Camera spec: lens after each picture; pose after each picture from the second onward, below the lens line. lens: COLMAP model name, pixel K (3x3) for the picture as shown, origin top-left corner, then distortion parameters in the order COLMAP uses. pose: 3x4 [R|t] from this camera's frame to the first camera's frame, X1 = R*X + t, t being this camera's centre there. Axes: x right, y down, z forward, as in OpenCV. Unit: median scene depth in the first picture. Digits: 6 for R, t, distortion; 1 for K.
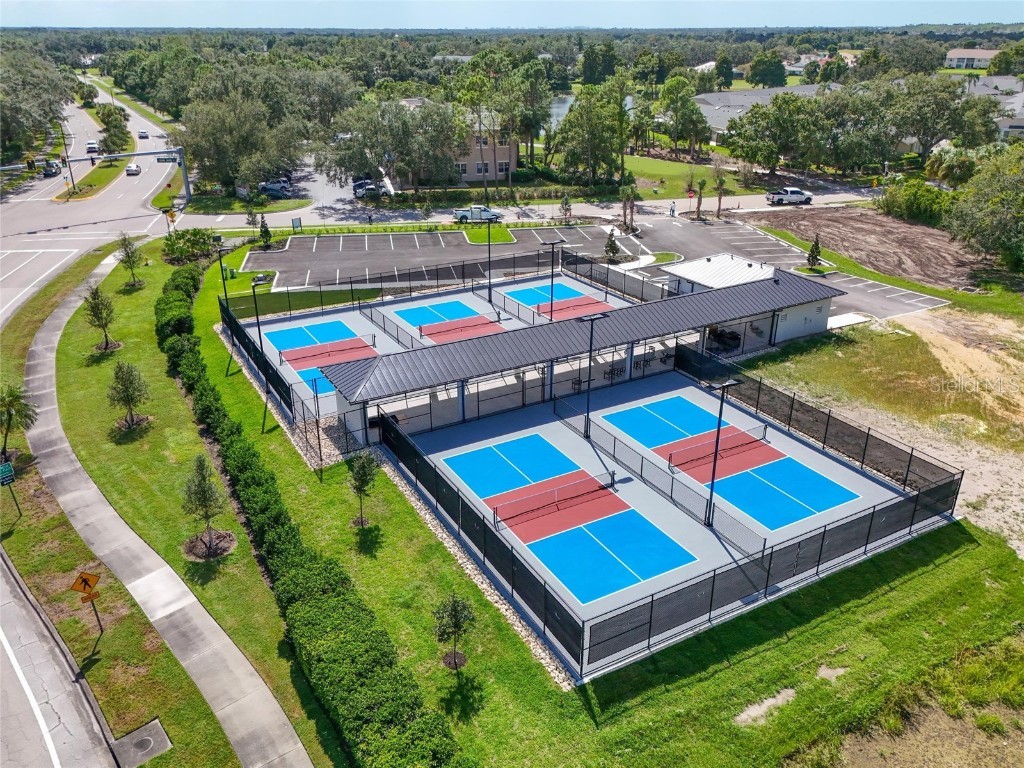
lens RADIAL K [[751.2, 0, 511.1], [0, 751.2, 385.5], [0, 0, 1]] dist [0.075685, -0.077125]
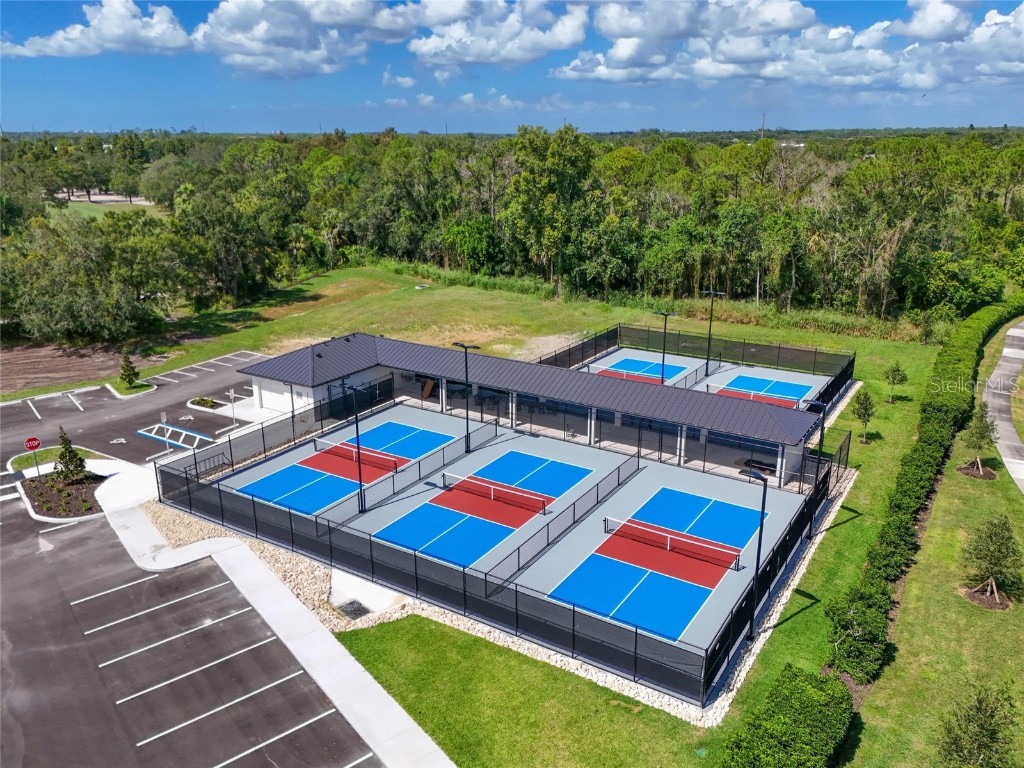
lens RADIAL K [[751.2, 0, 511.1], [0, 751.2, 385.5], [0, 0, 1]] dist [0.075685, -0.077125]
pose [[-0.428174, -0.283331, 0.858132, -0.822659], [0.385792, 0.801393, 0.457093, -0.604155], [-0.817210, 0.526776, -0.233829, 1.347034]]
